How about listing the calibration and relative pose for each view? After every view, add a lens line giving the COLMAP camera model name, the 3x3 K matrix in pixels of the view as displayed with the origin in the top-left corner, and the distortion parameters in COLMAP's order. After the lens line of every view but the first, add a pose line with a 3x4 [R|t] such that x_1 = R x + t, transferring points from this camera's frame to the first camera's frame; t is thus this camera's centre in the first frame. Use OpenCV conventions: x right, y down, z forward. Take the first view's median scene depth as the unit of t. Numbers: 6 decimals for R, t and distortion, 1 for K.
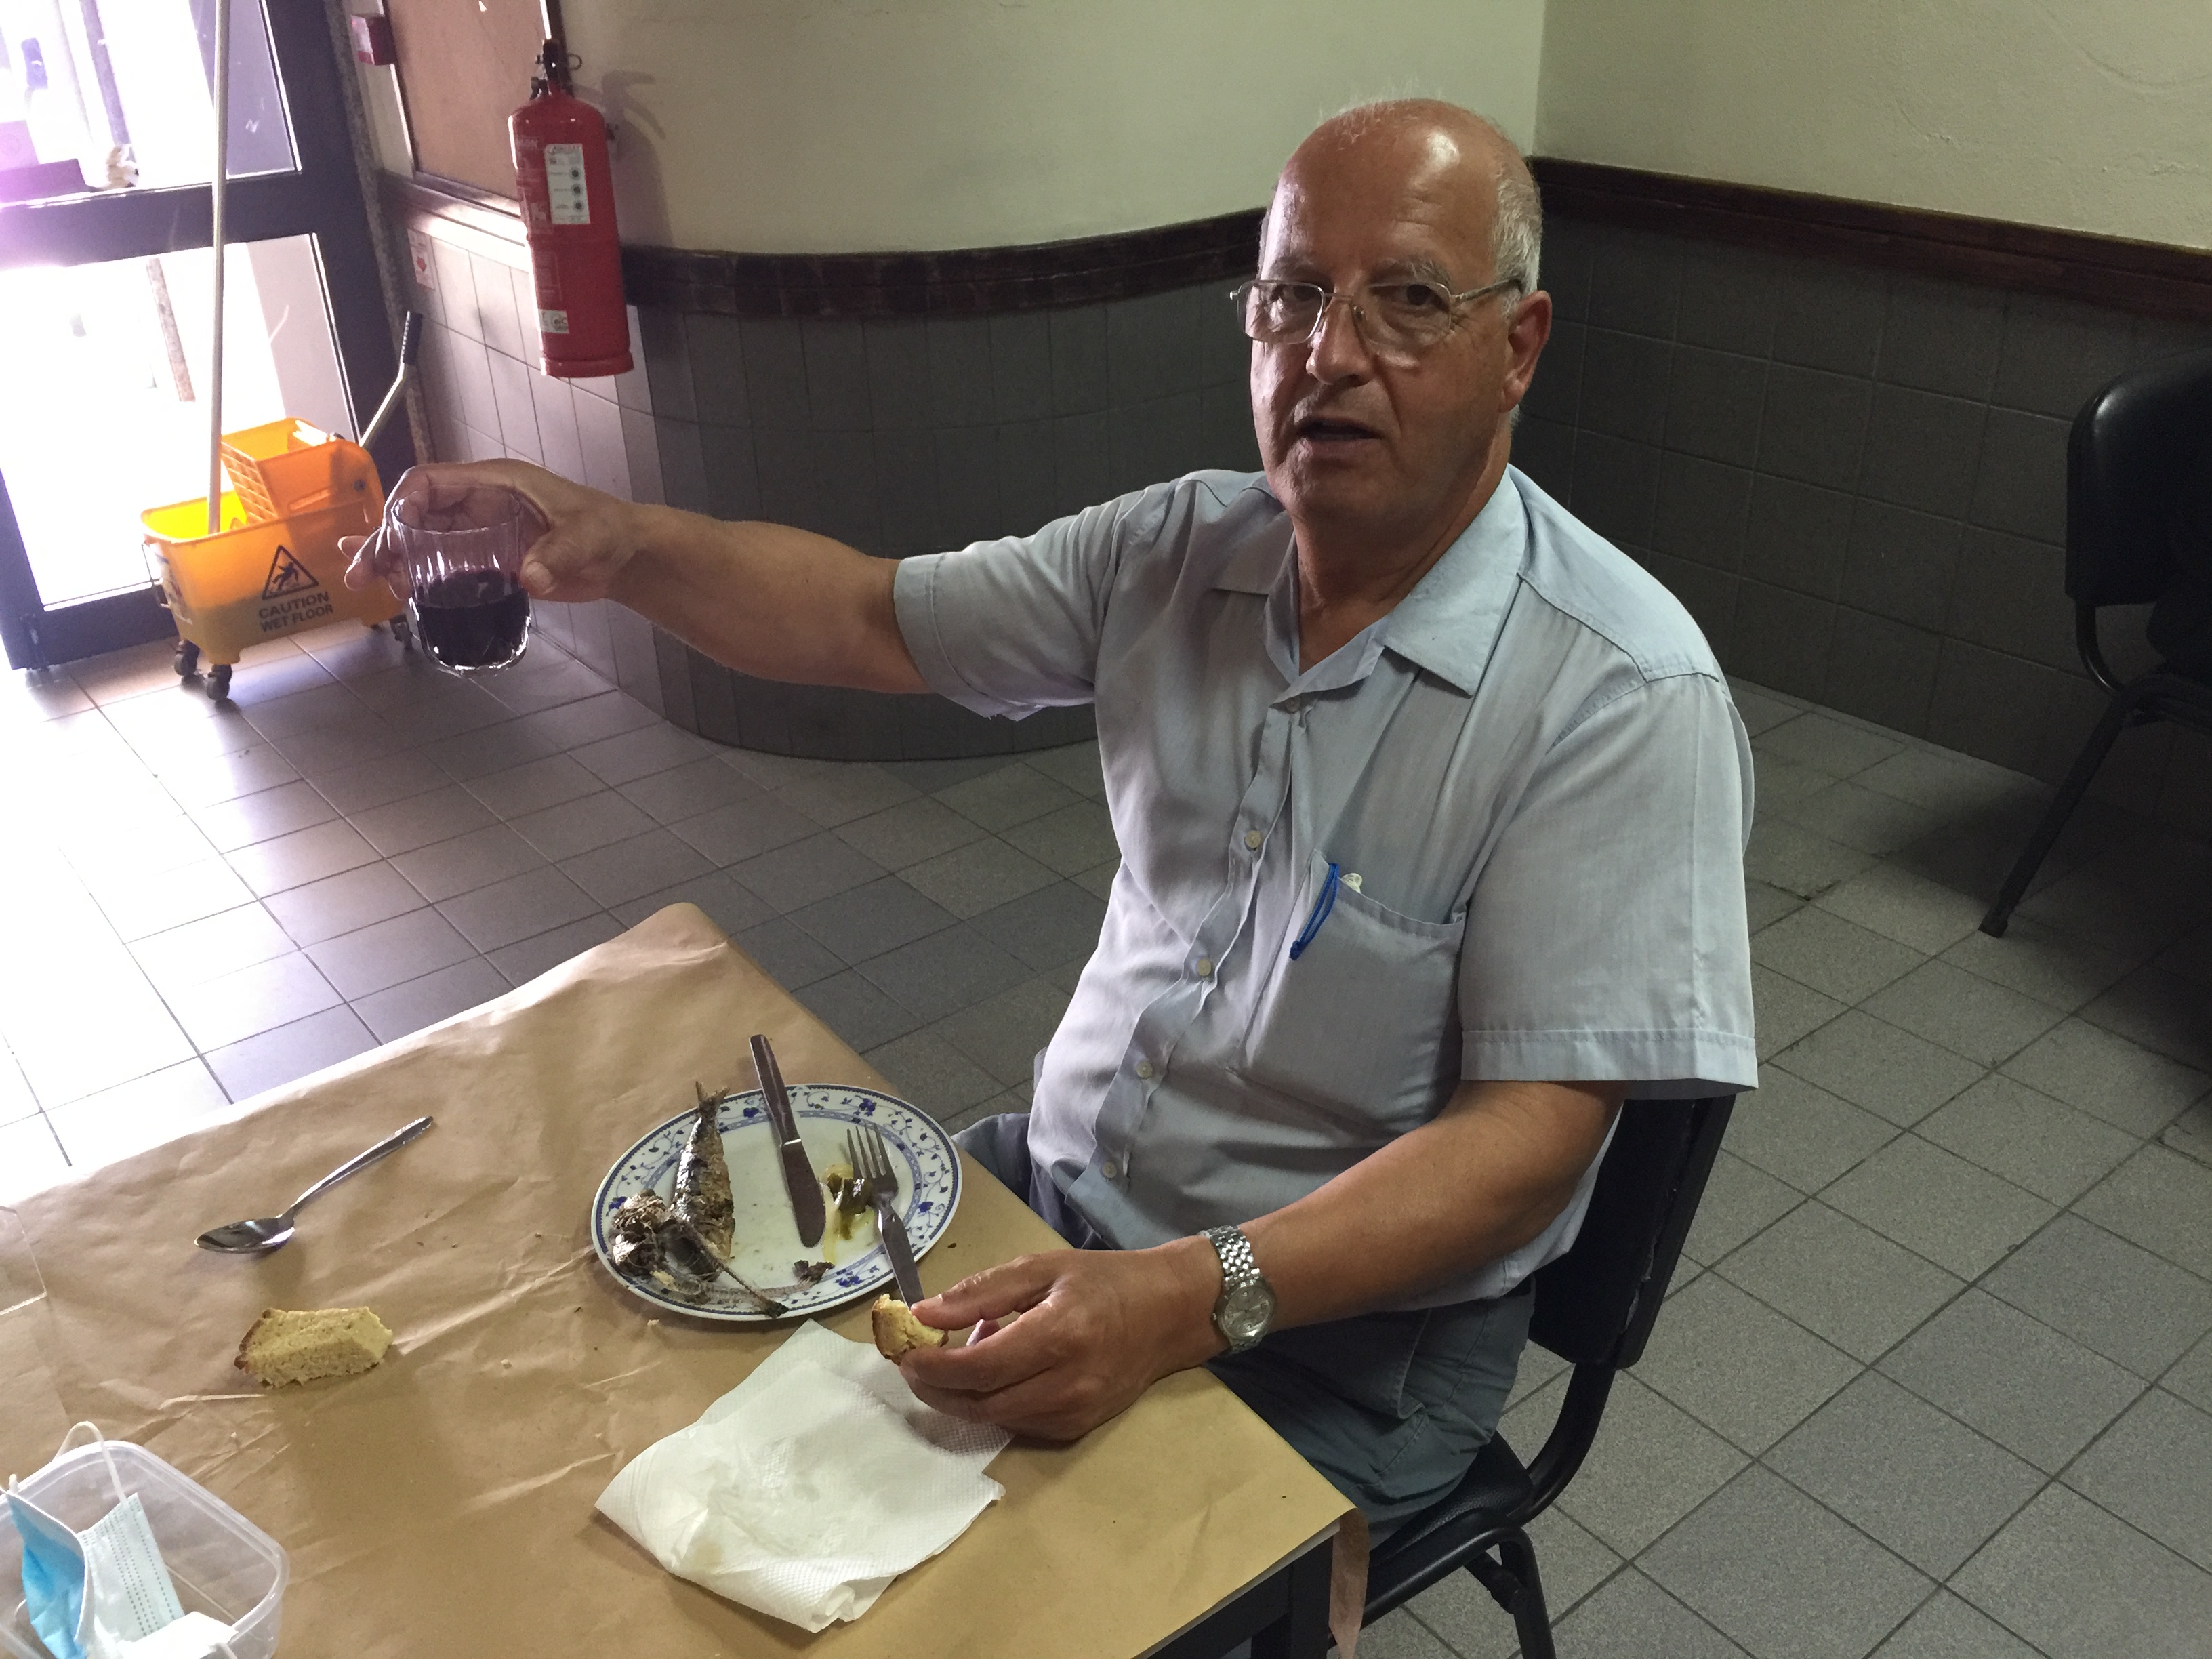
lens RADIAL K [[1901.3, 0, 1106.0], [0, 1901.3, 829.5], [0, 0, 1]] dist [0.014457, 0.001707]
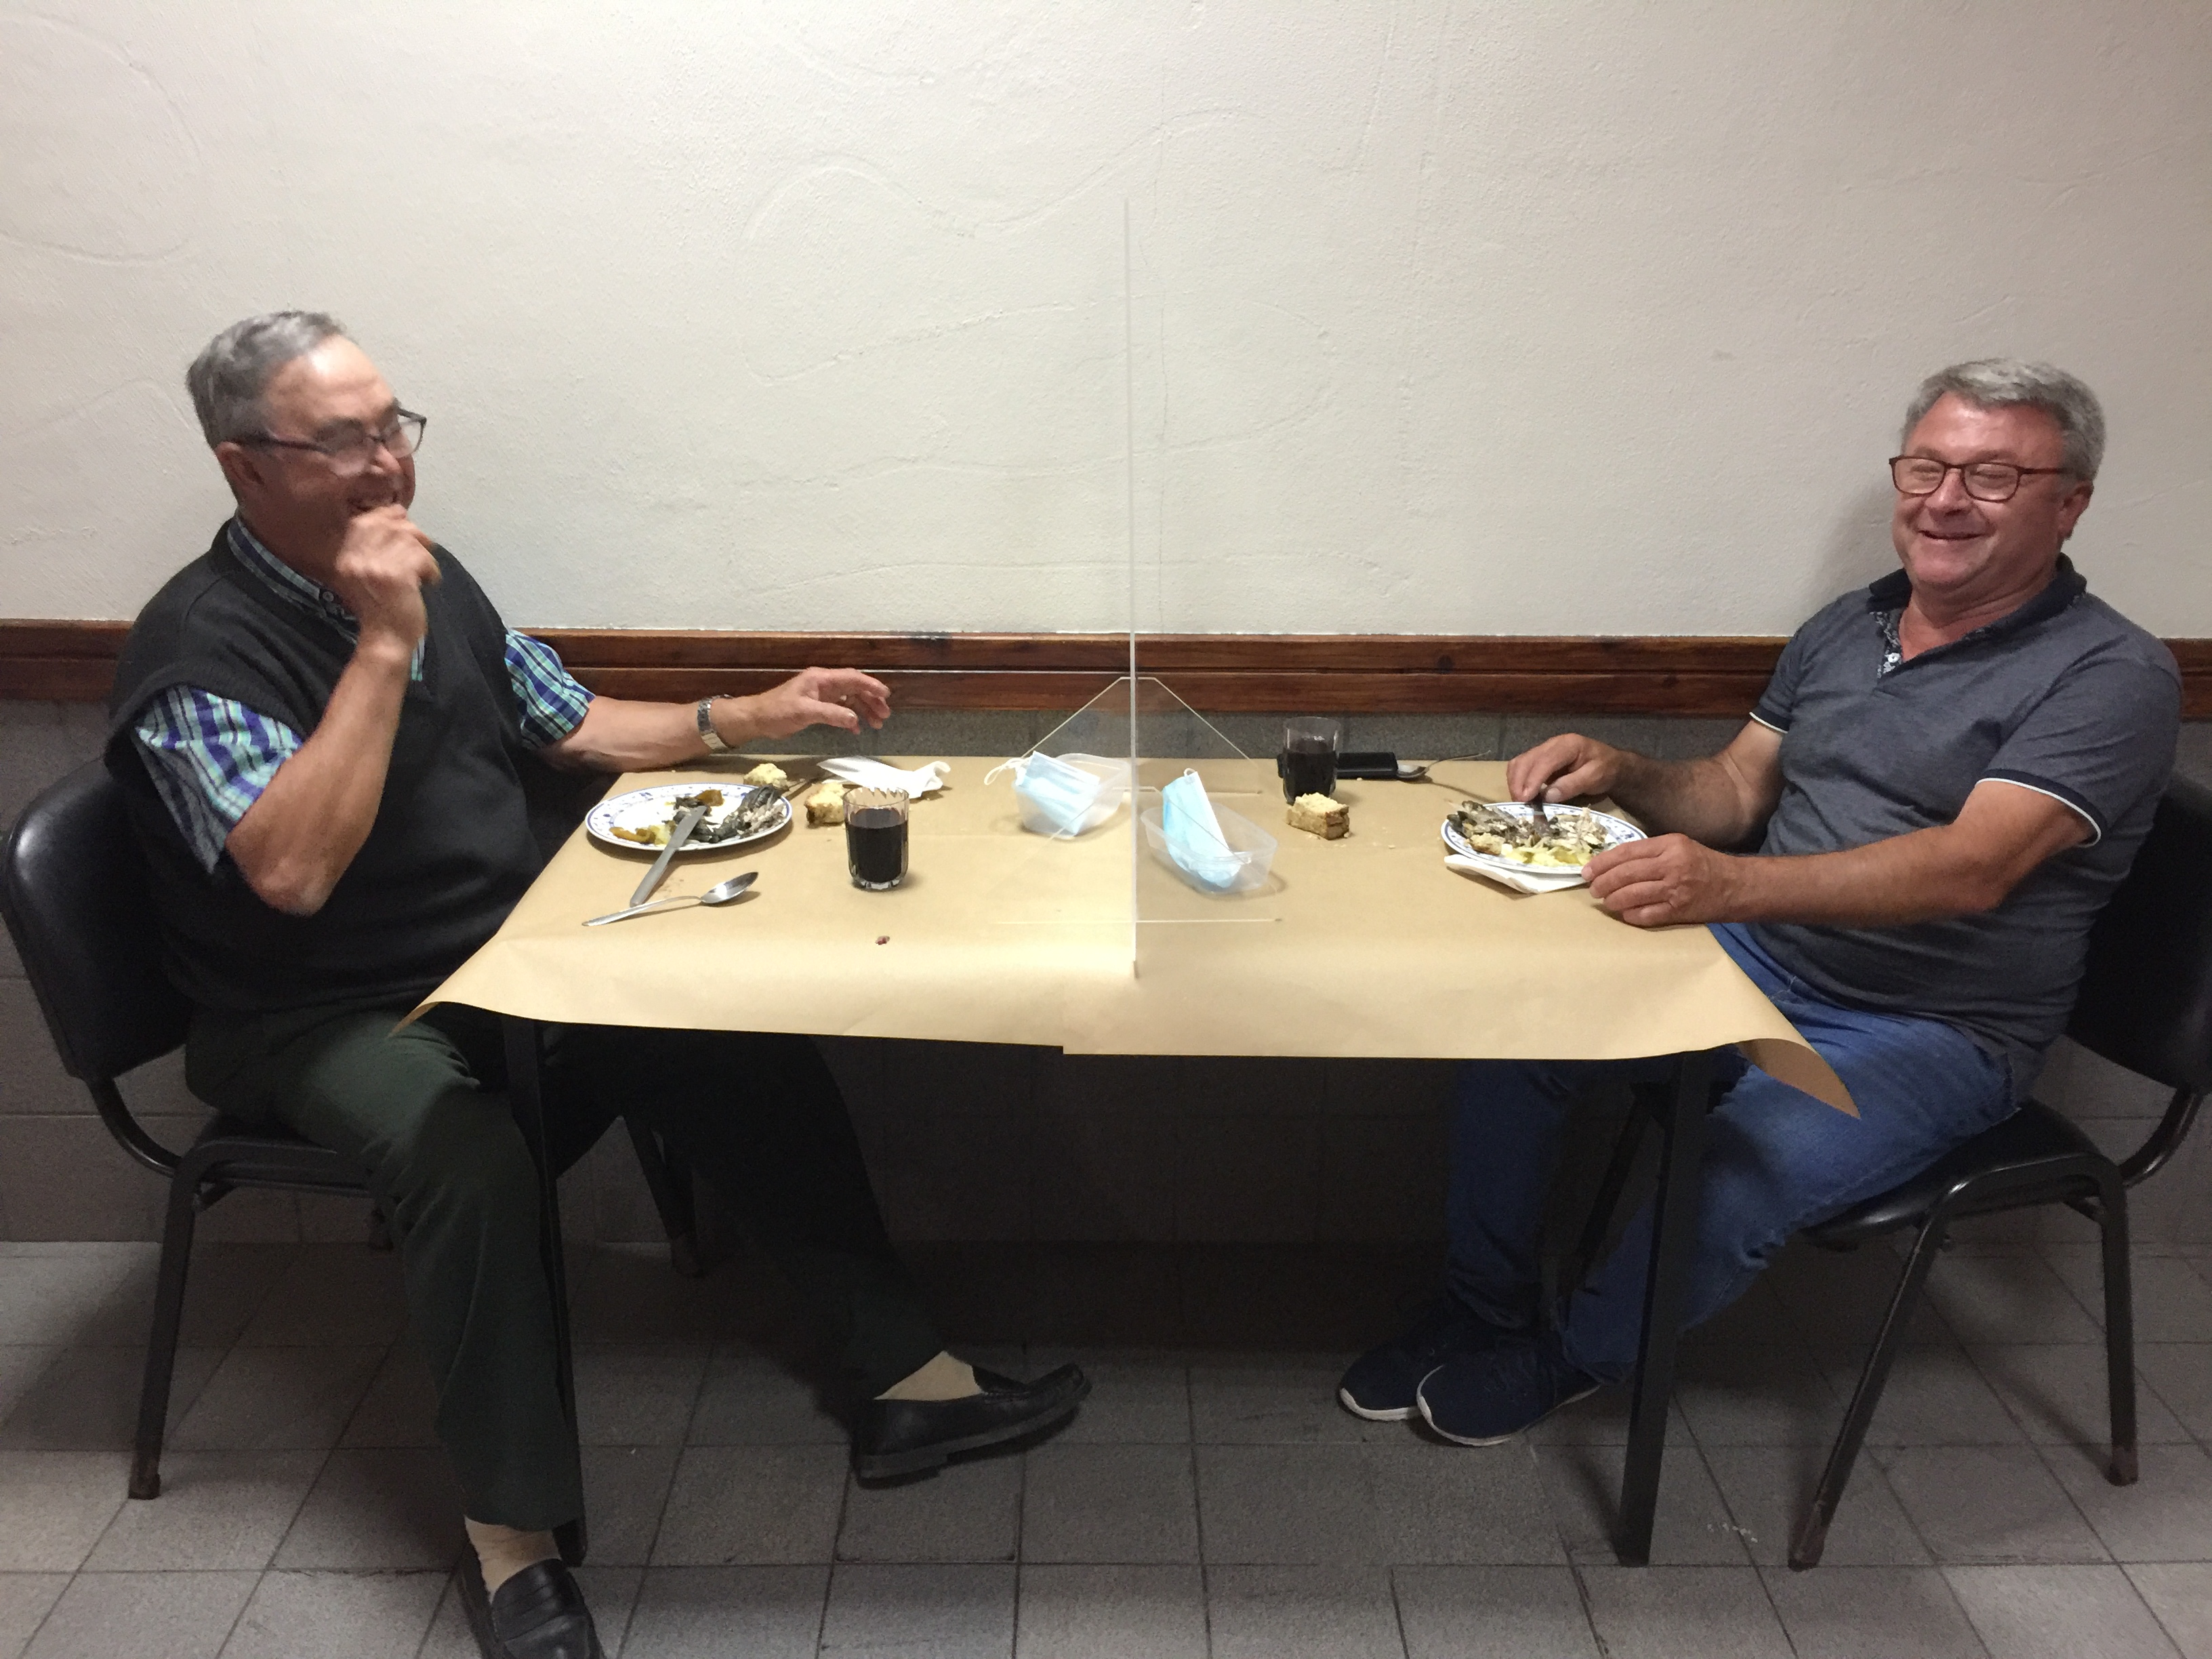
lens RADIAL K [[1901.3, 0, 1106.0], [0, 1901.3, 829.5], [0, 0, 1]] dist [0.014457, 0.001707]
pose [[0.608803, -0.239373, 0.756346, 0.194611], [0.342591, 0.939239, 0.021495, -0.088695], [-0.715535, 0.246031, 0.653819, 0.161884]]
